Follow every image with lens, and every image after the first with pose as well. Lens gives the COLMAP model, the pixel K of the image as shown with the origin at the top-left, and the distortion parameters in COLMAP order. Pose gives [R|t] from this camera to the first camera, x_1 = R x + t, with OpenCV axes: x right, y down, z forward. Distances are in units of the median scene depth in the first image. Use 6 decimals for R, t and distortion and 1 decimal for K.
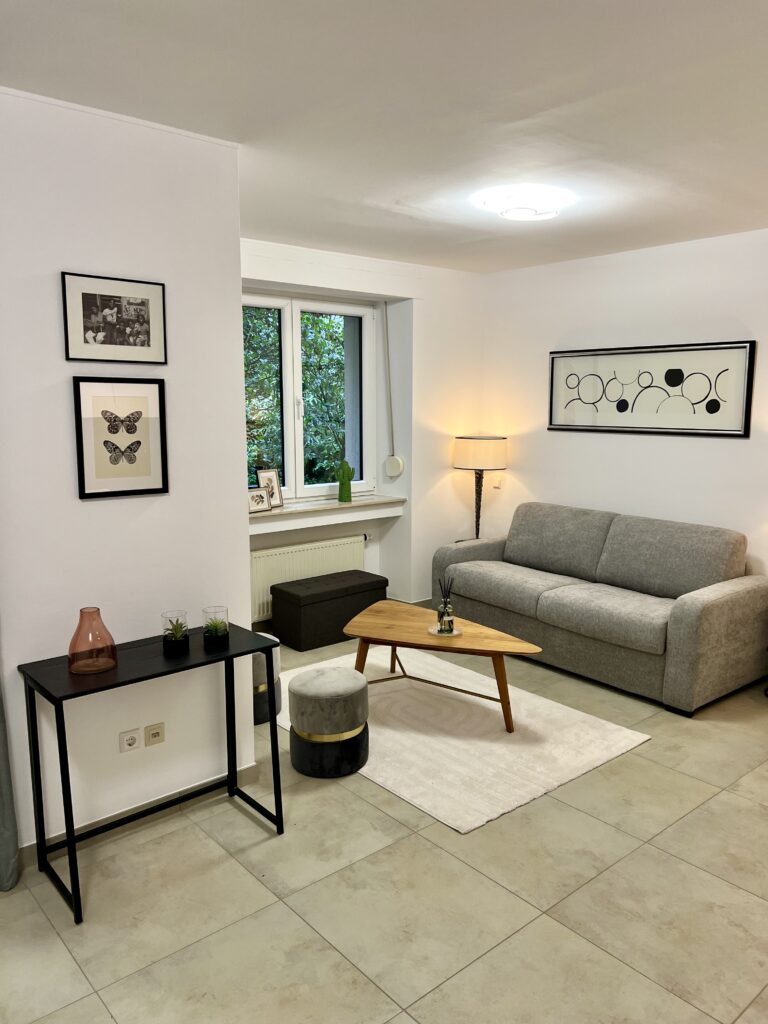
lens RADIAL K [[764.6, 0, 384.6], [0, 764.6, 516.9], [0, 0, 1]] dist [0.034826, -0.033110]
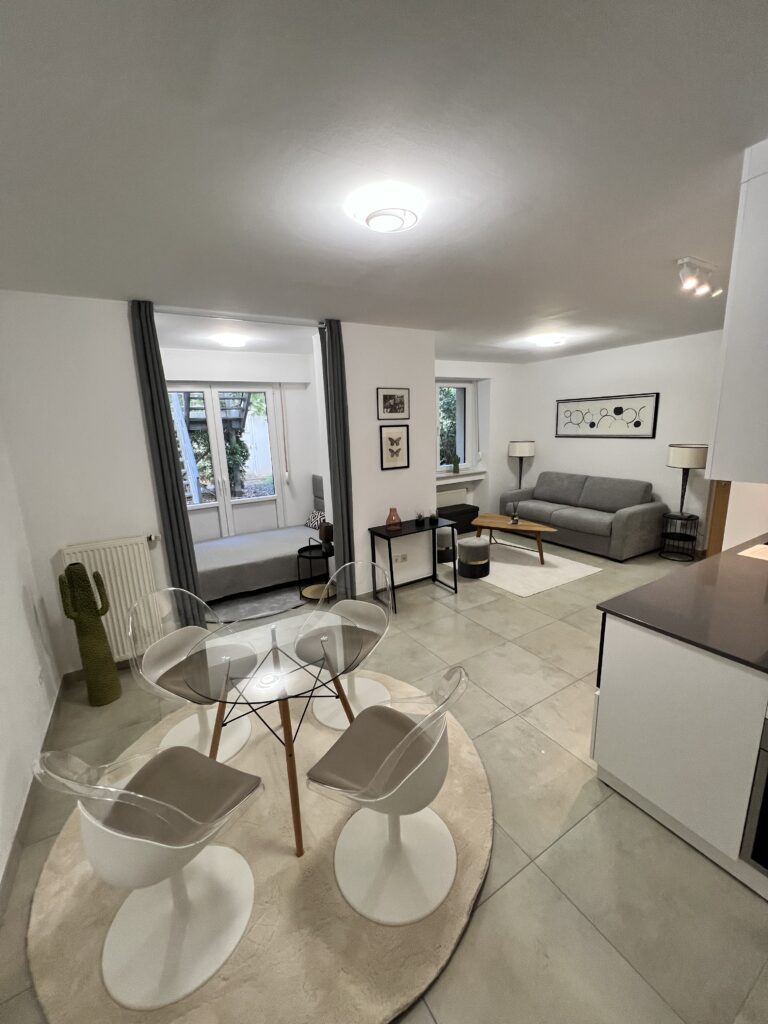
lens RADIAL K [[413.9, 0, 379.7], [0, 413.9, 514.5], [0, 0, 1]] dist [-0.002756, 0.000253]
pose [[0.986082, -0.003902, -0.166212, -0.106794], [0.015163, 0.997669, 0.066537, 0.023784], [0.165564, -0.068131, 0.983843, -0.317594]]
